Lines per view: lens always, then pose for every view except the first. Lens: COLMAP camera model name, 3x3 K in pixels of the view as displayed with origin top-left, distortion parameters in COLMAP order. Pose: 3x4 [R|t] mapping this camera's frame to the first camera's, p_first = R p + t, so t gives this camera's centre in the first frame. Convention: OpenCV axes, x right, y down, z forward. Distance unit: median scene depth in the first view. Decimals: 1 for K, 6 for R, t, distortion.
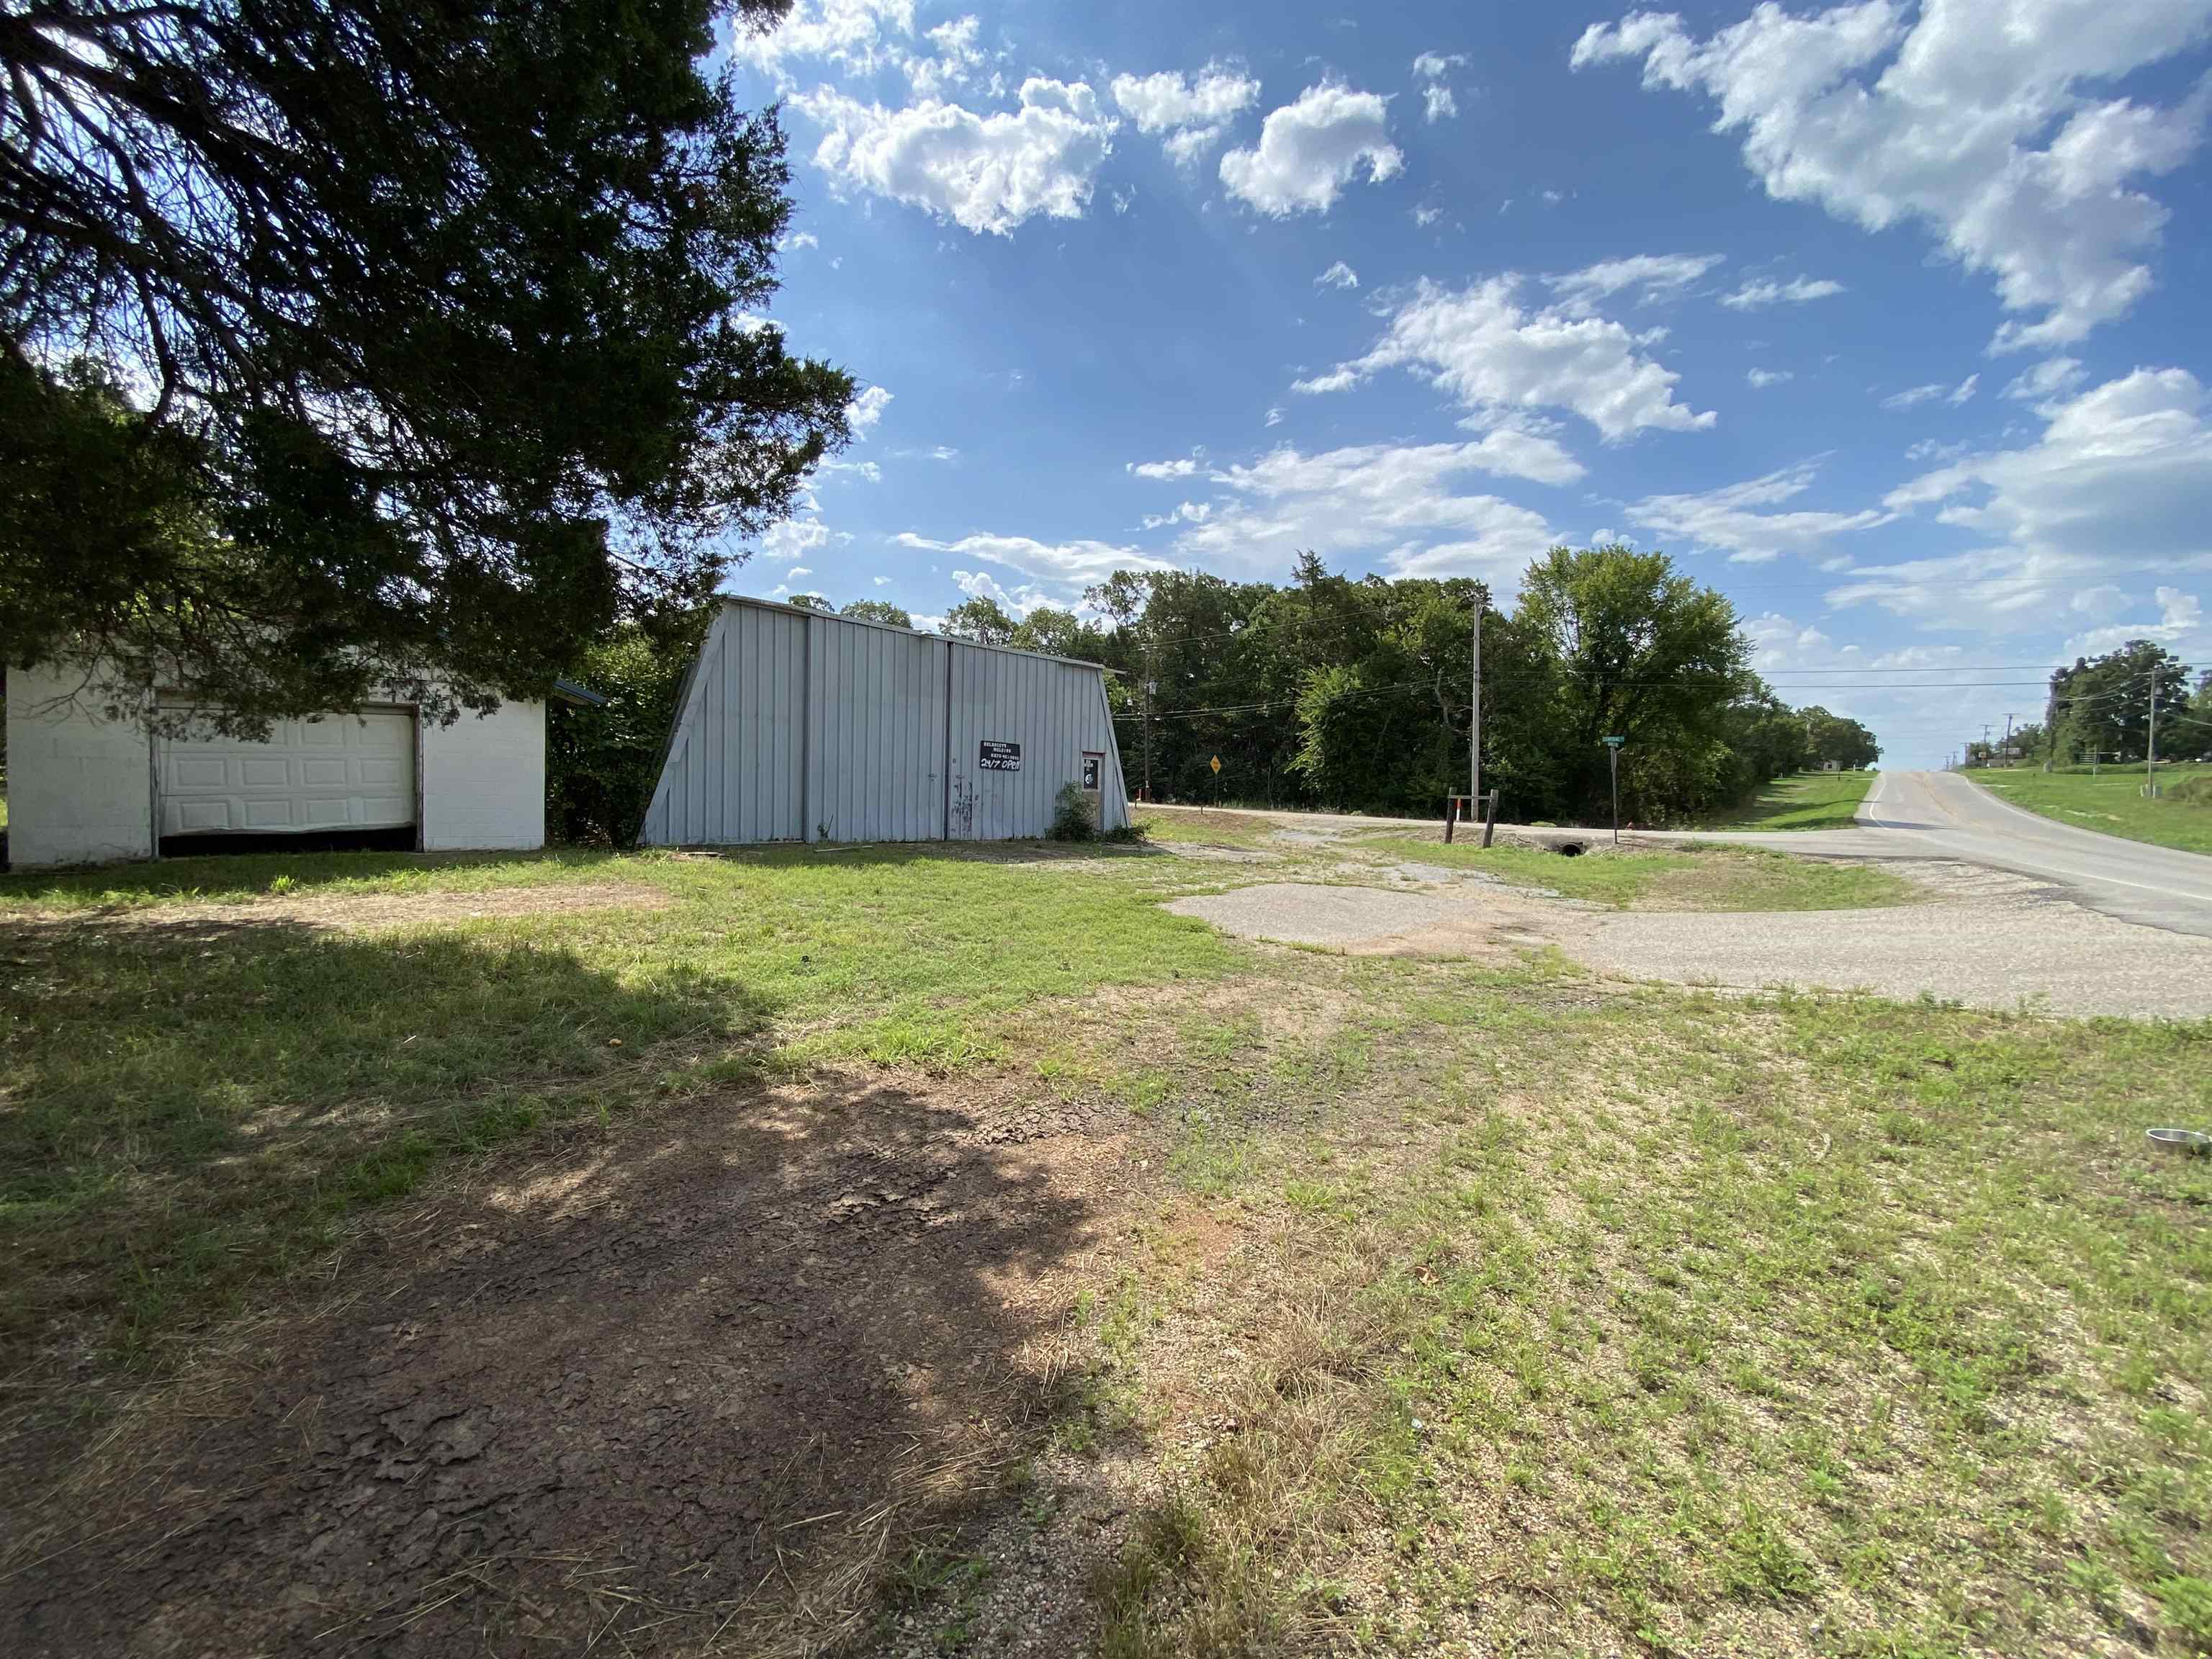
lens RADIAL K [[908.9, 0, 1104.8], [0, 908.9, 843.3], [0, 0, 1]] dist [0.069123, -0.049207]
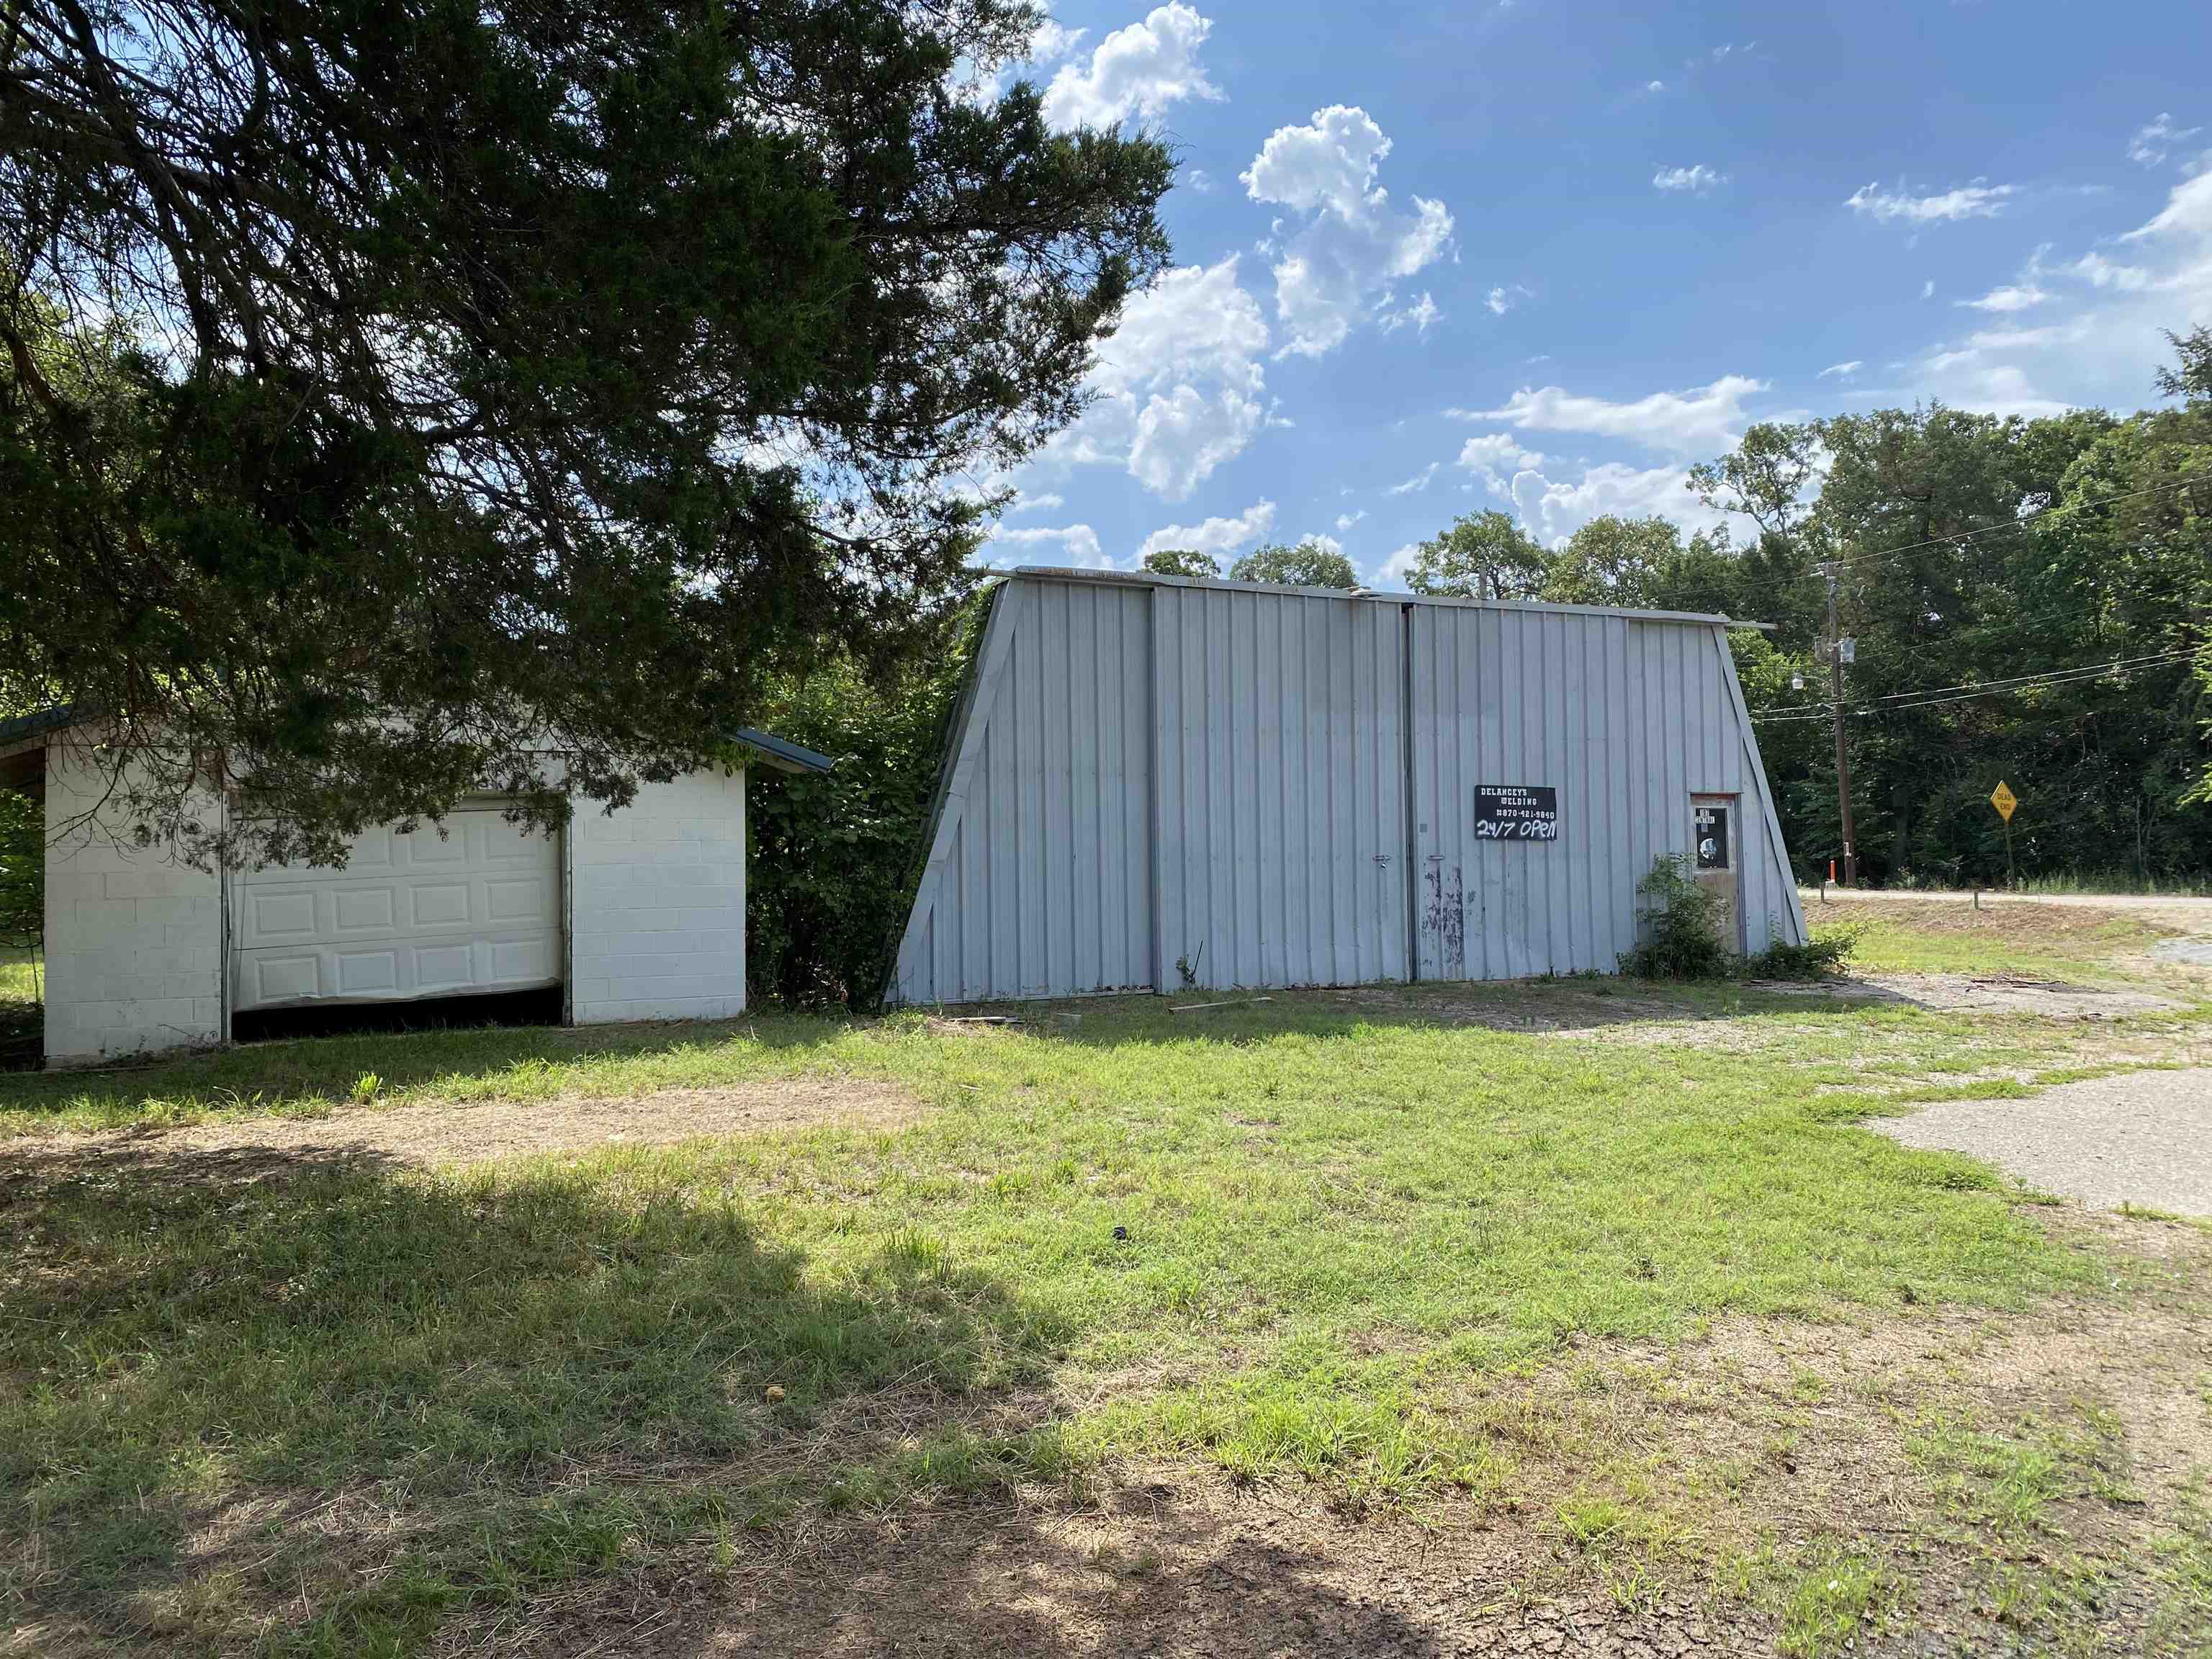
lens RADIAL K [[1731.7, 0, 1106.0], [0, 1731.7, 829.5], [0, 0, 1]] dist [0.041971, -0.054734]
pose [[0.935393, -0.054506, -0.349384, 0.015732], [0.024032, 0.995563, -0.090974, -0.008989], [0.352793, 0.076700, 0.932553, 0.039916]]
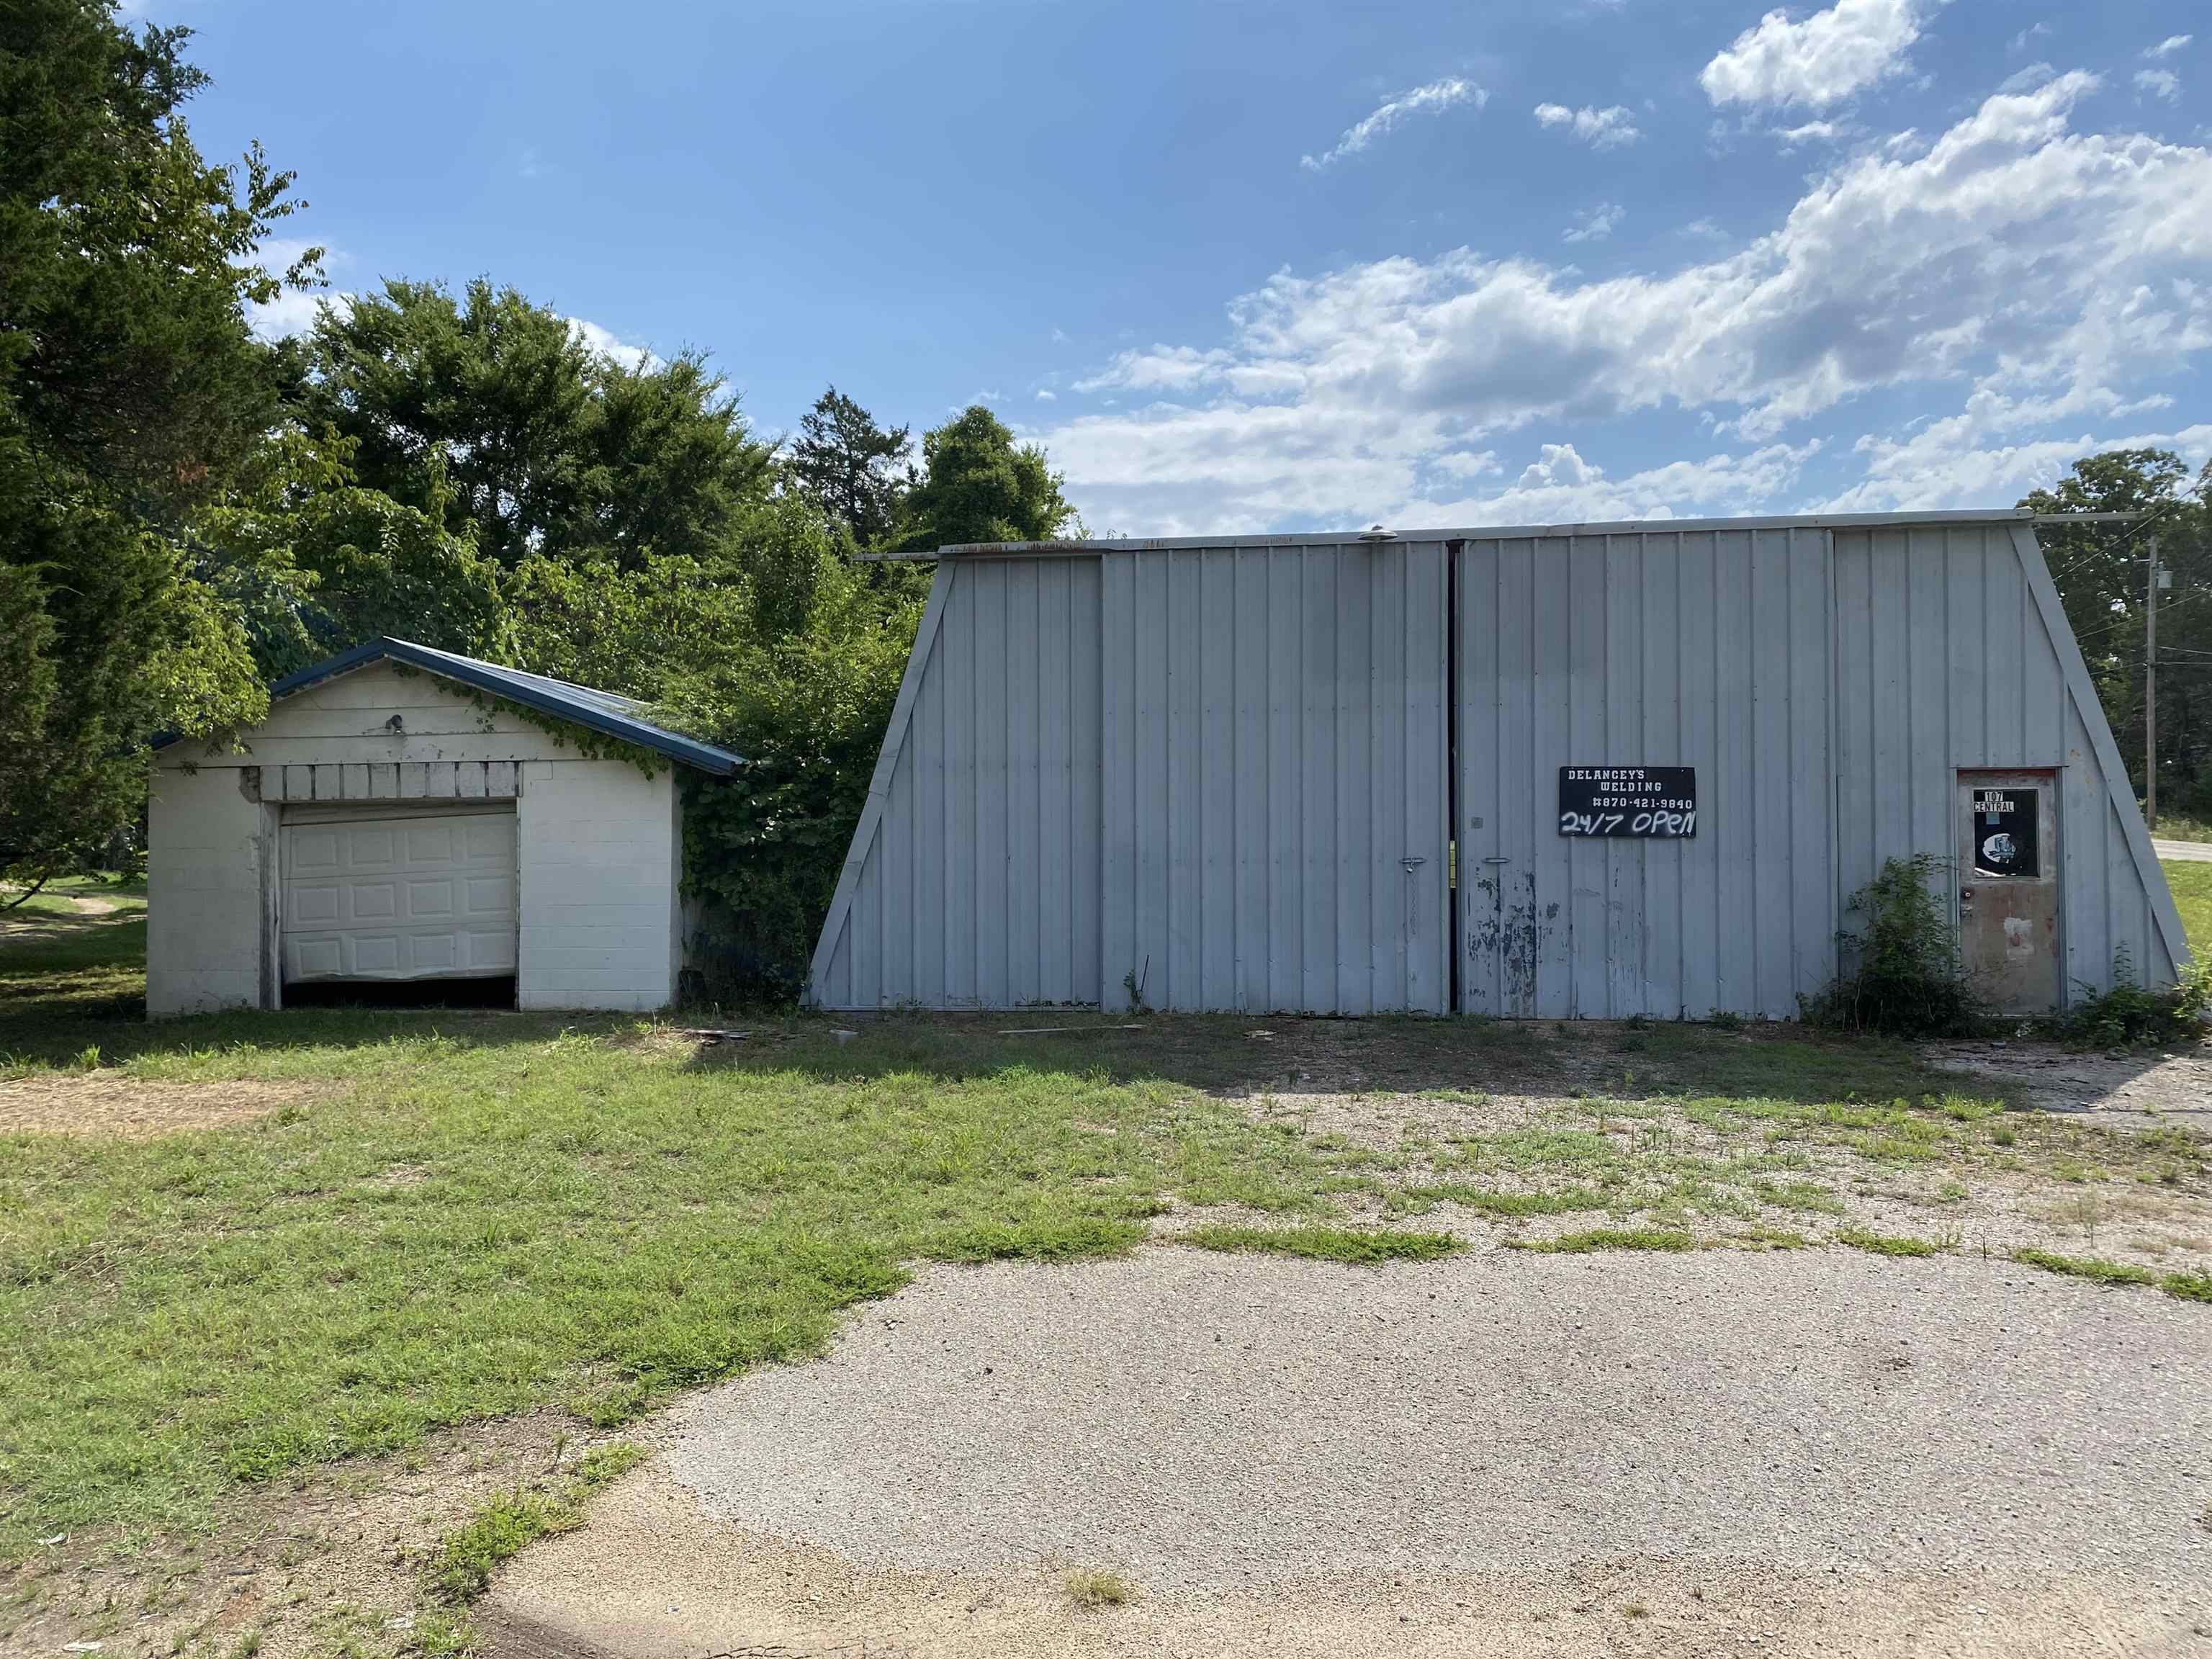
lens RADIAL K [[1731.7, 0, 1106.0], [0, 1731.7, 829.5], [0, 0, 1]] dist [0.041971, -0.054734]
pose [[0.570792, -0.047307, -0.819731, 0.667053], [-0.022309, 0.997077, -0.073076, -0.048462], [0.820792, 0.059999, 0.568068, 0.748792]]
